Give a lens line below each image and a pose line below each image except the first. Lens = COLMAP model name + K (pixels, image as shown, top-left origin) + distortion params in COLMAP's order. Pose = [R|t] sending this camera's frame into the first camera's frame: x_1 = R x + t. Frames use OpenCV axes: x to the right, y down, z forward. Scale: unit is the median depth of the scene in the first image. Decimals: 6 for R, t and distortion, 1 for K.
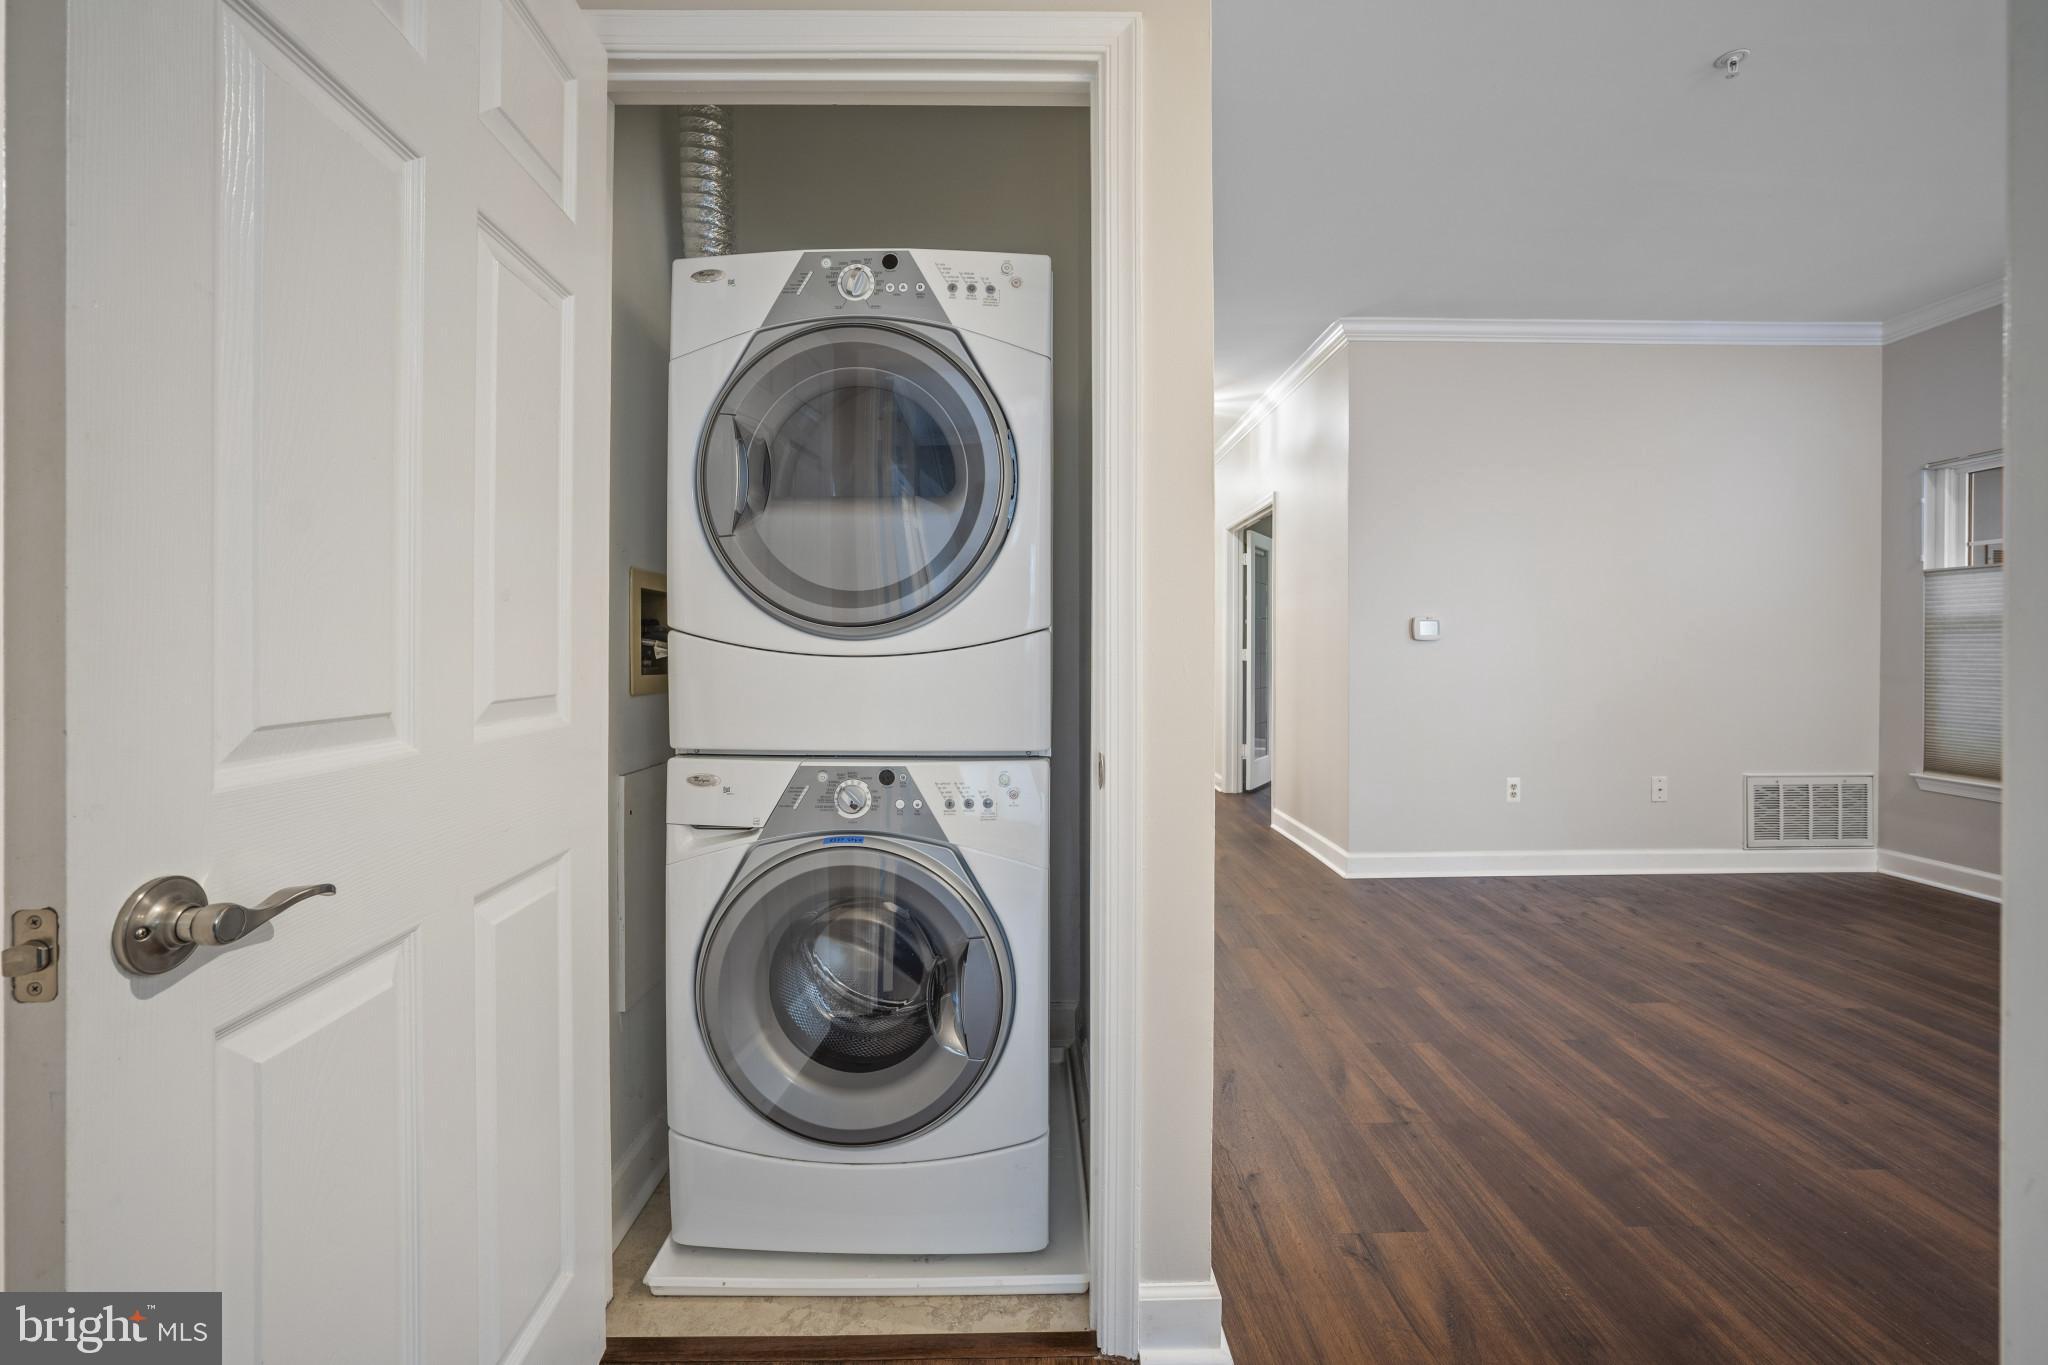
lens RADIAL K [[872.3, 0, 1025.8], [0, 872.3, 647.8], [0, 0, 1]] dist [-0.040714, 0.016239]
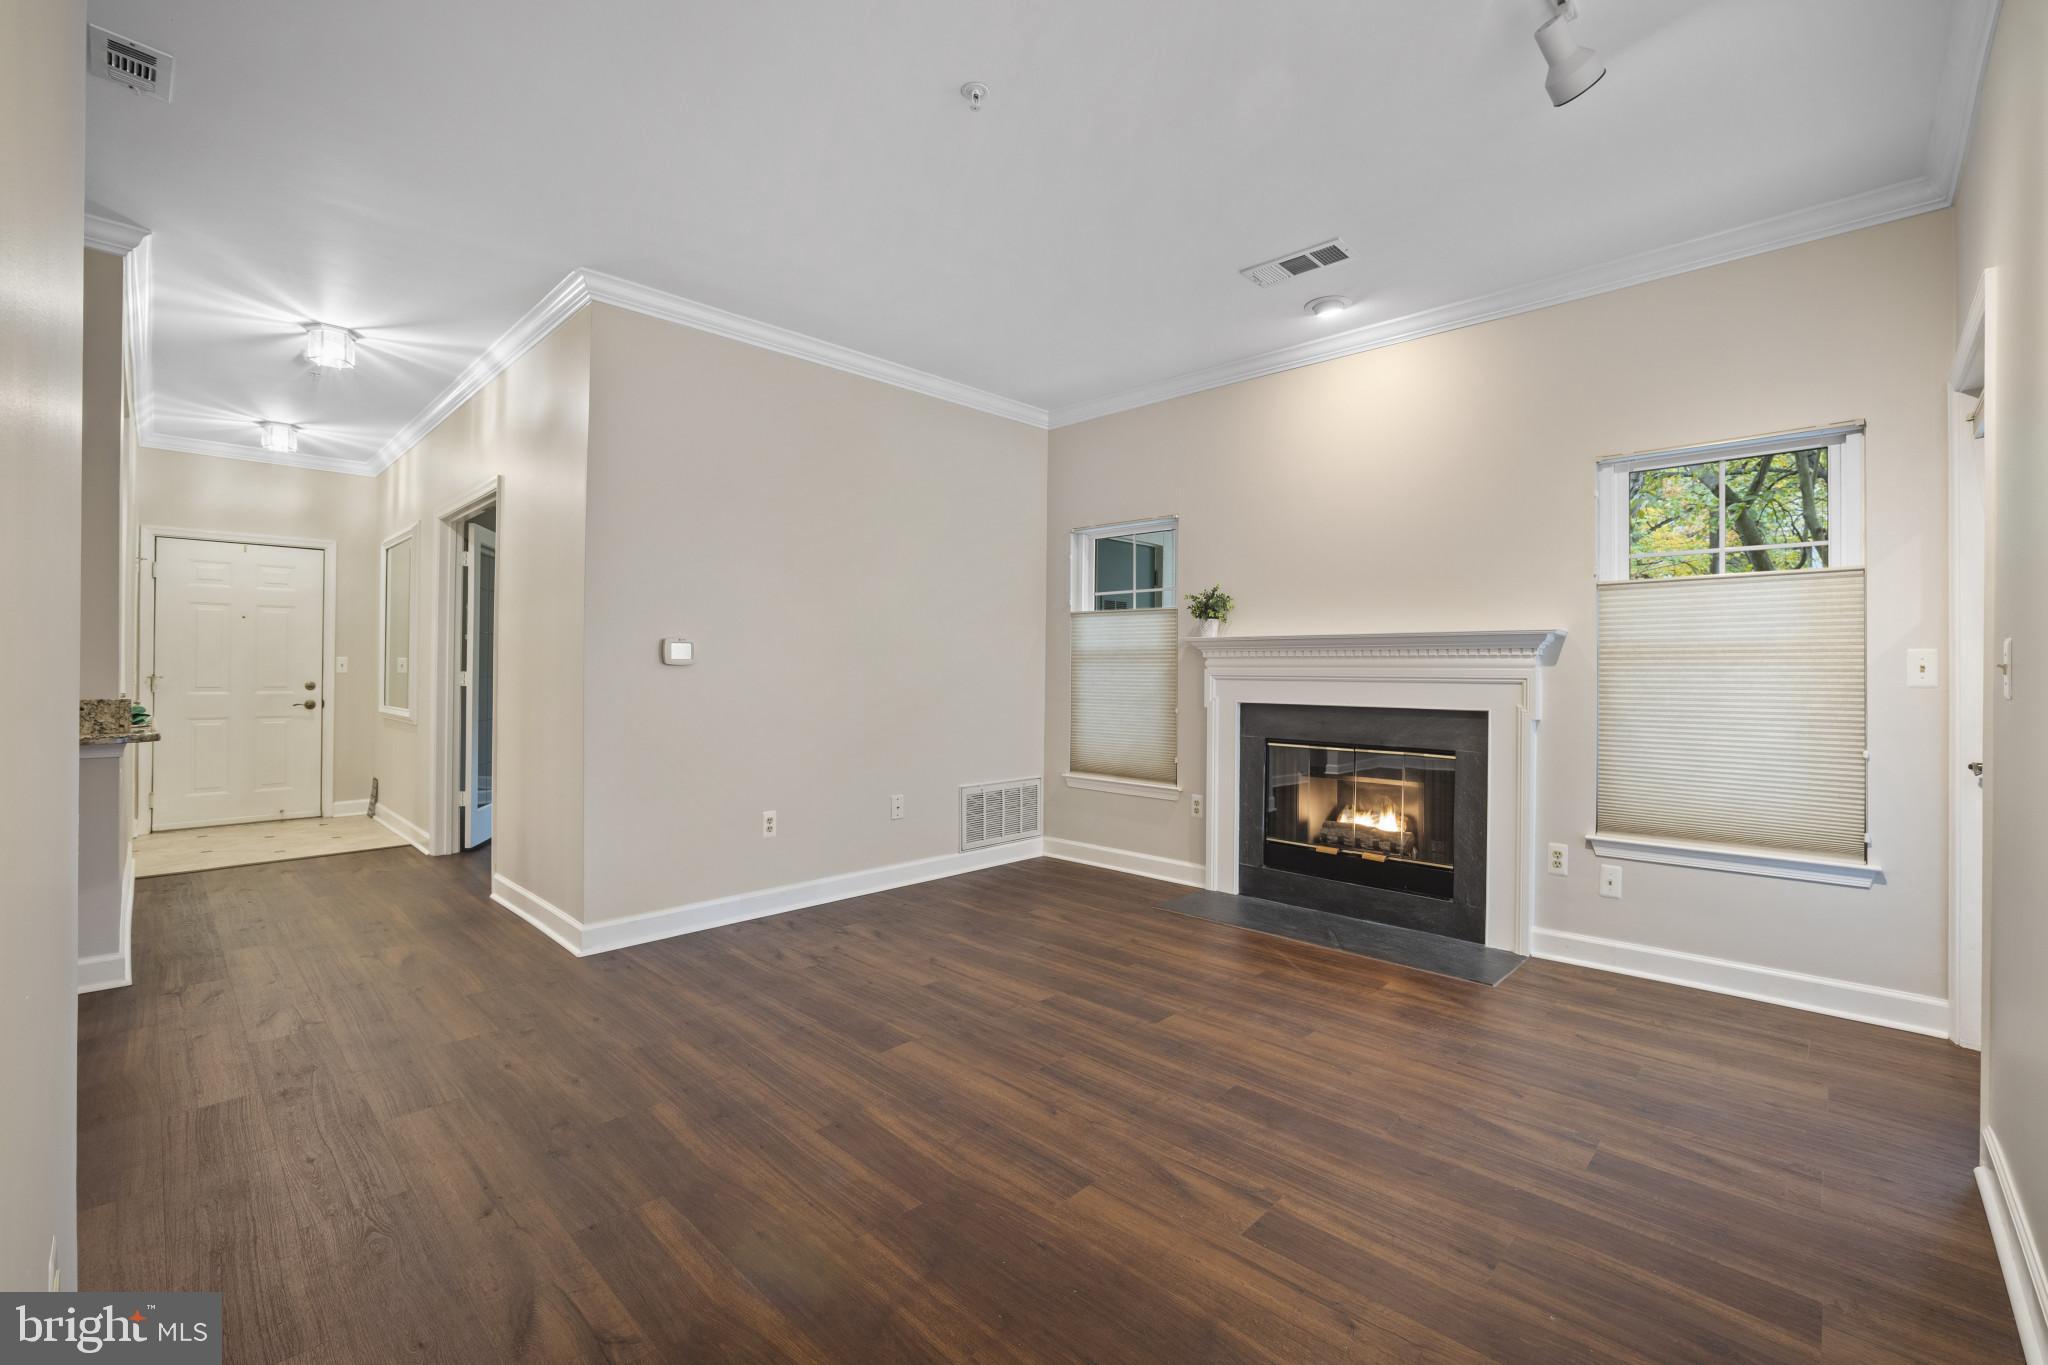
lens RADIAL K [[868.6, 0, 1028.4], [0, 868.6, 664.0], [0, 0, 1]] dist [-0.038483, 0.015491]
pose [[0.699704, 0.008277, 0.714385, 0.092752], [-0.005733, 0.999966, -0.005971, -0.006683], [-0.714409, 0.000083, 0.699728, 0.145274]]
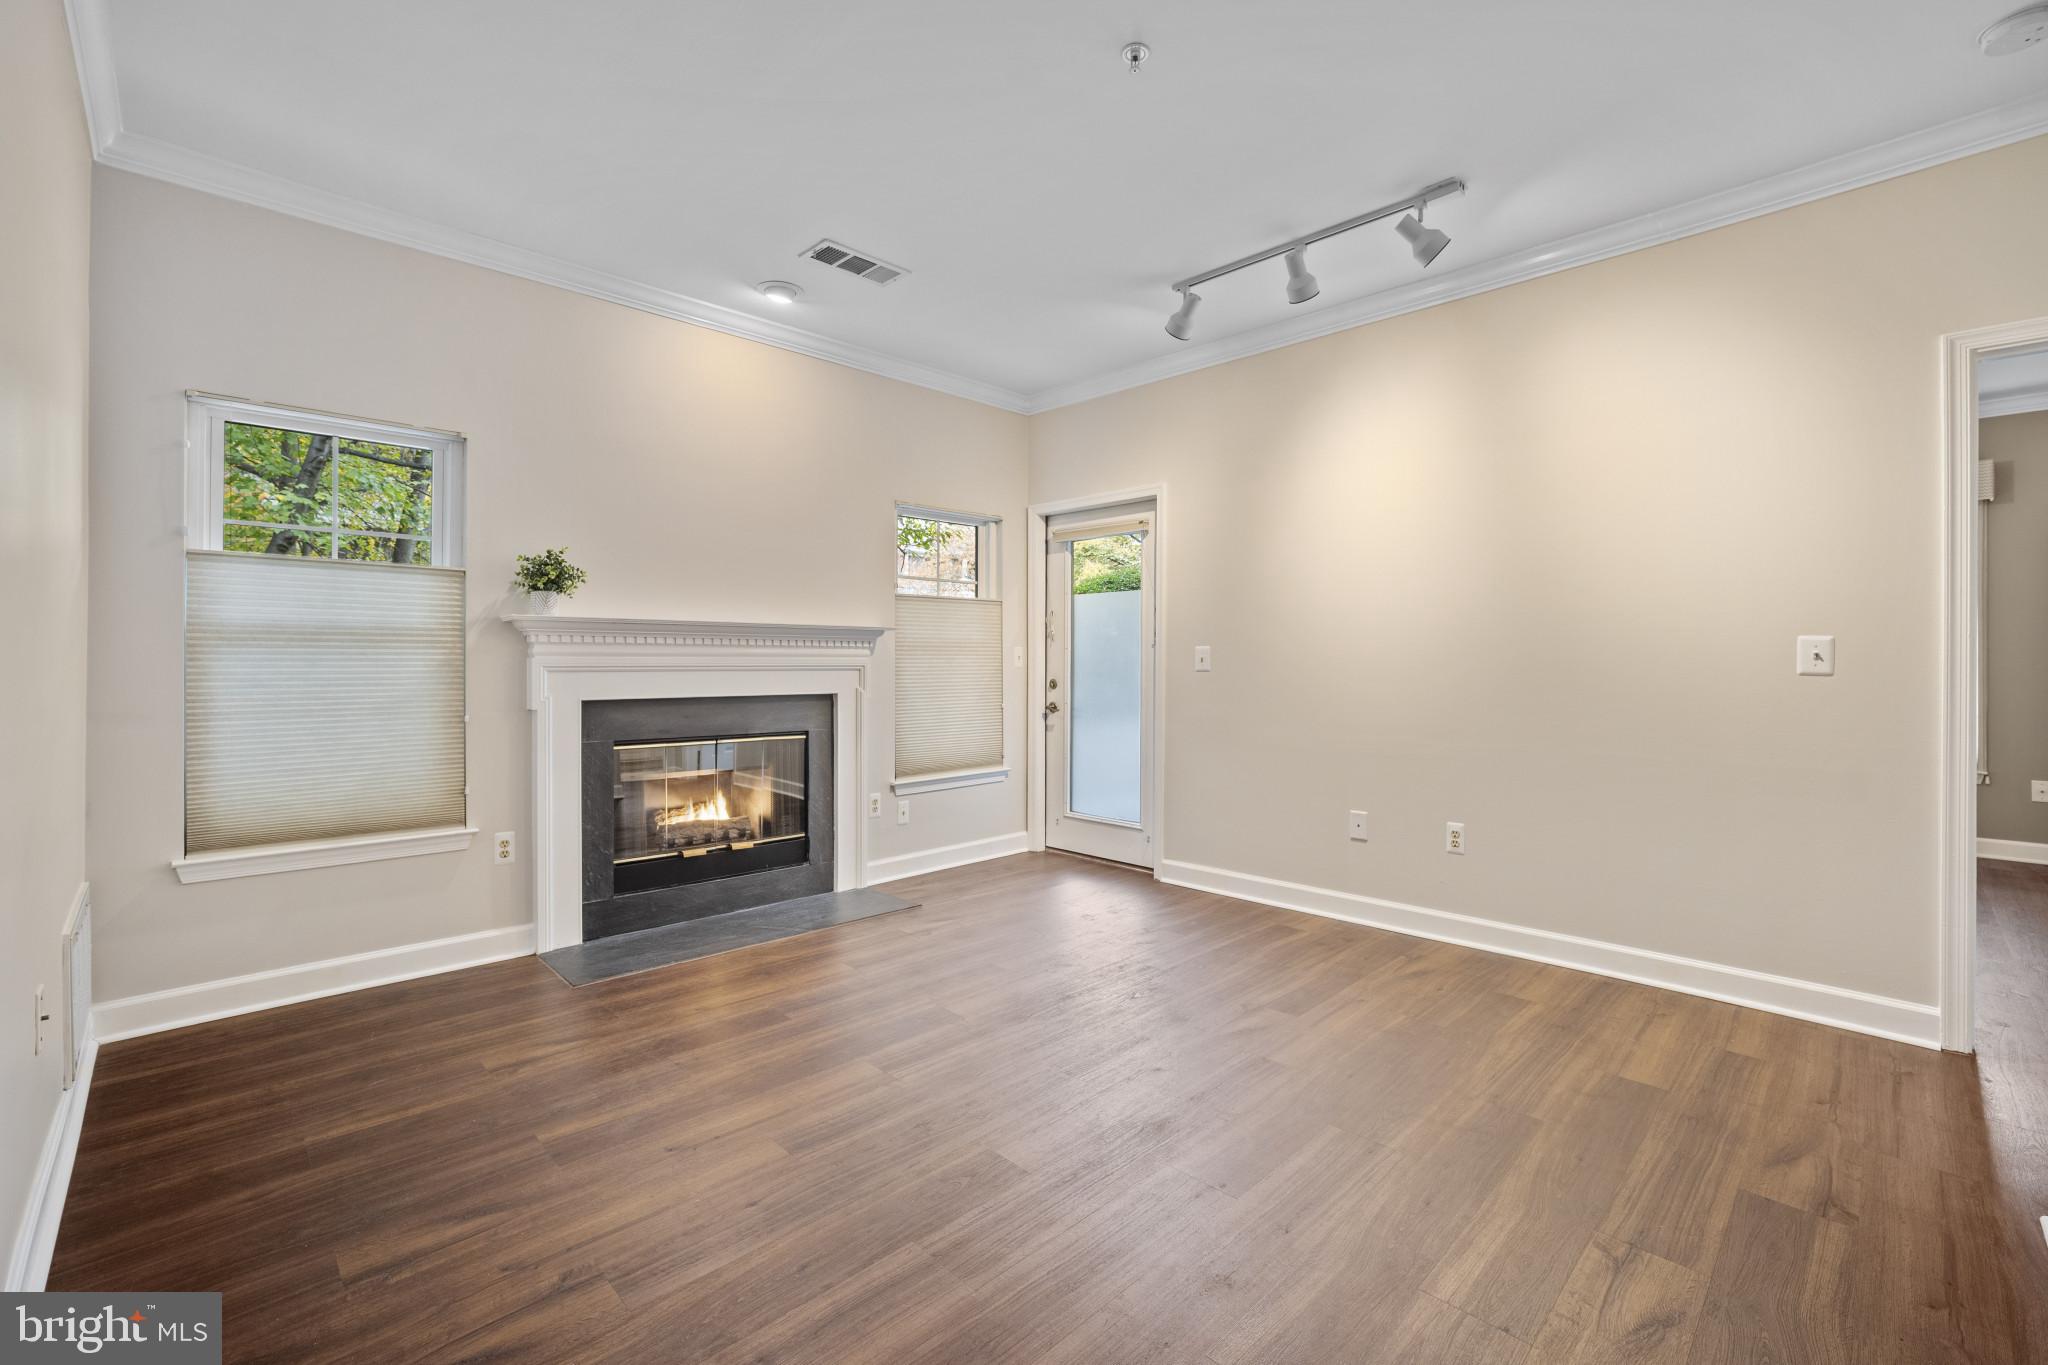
lens RADIAL K [[868.6, 0, 1028.4], [0, 868.6, 664.0], [0, 0, 1]] dist [-0.038483, 0.015491]
pose [[-0.692458, -0.003428, 0.721450, 0.132987], [-0.002263, 0.999994, 0.002579, -0.005547], [-0.721455, 0.000153, -0.692462, 1.004433]]
